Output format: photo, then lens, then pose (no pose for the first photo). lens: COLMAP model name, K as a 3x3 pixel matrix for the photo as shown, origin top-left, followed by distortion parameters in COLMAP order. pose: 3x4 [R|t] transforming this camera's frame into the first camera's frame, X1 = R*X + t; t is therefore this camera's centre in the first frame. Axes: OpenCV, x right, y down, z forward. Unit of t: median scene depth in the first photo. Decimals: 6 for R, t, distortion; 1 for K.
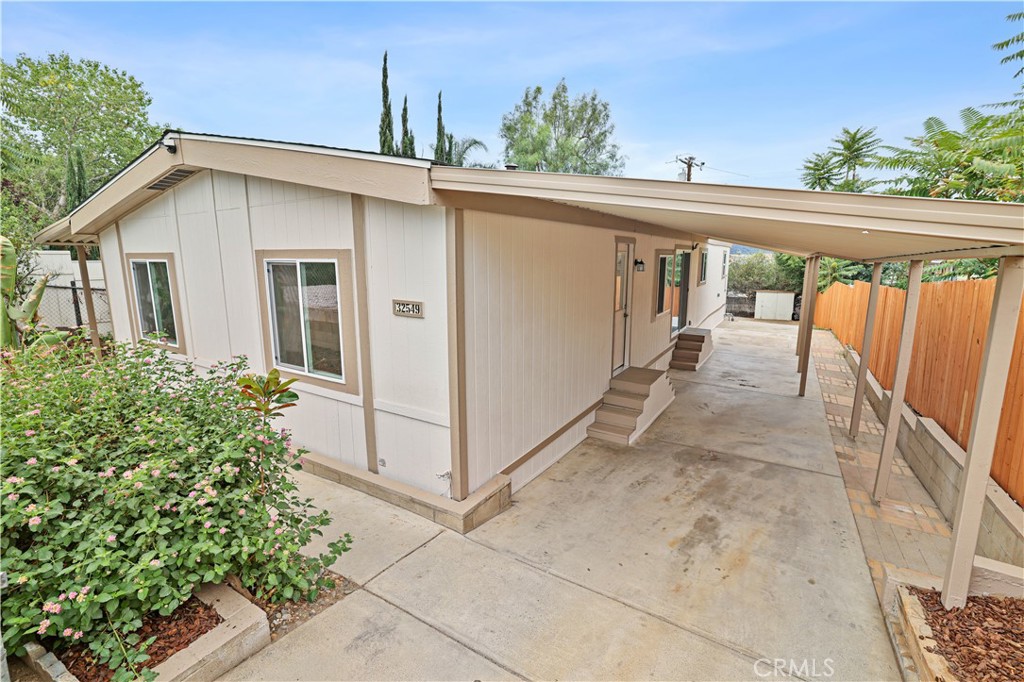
lens RADIAL K [[461.6, 0, 511.6], [0, 461.6, 338.2], [0, 0, 1]] dist [-0.023911, 0.000535]
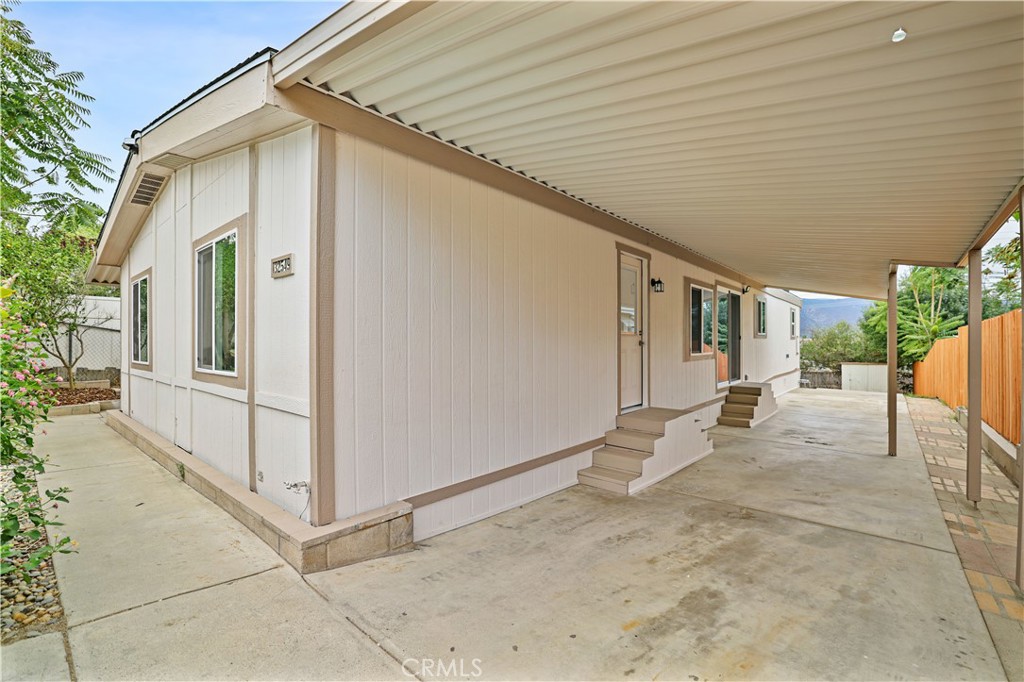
lens RADIAL K [[447.8, 0, 511.9], [0, 447.8, 343.6], [0, 0, 1]] dist [-0.037282, 0.011442]
pose [[0.985769, -0.002305, -0.168087, 0.196996], [-0.027462, 0.984265, -0.174550, 0.126691], [0.165844, 0.176682, 0.970195, 0.232460]]
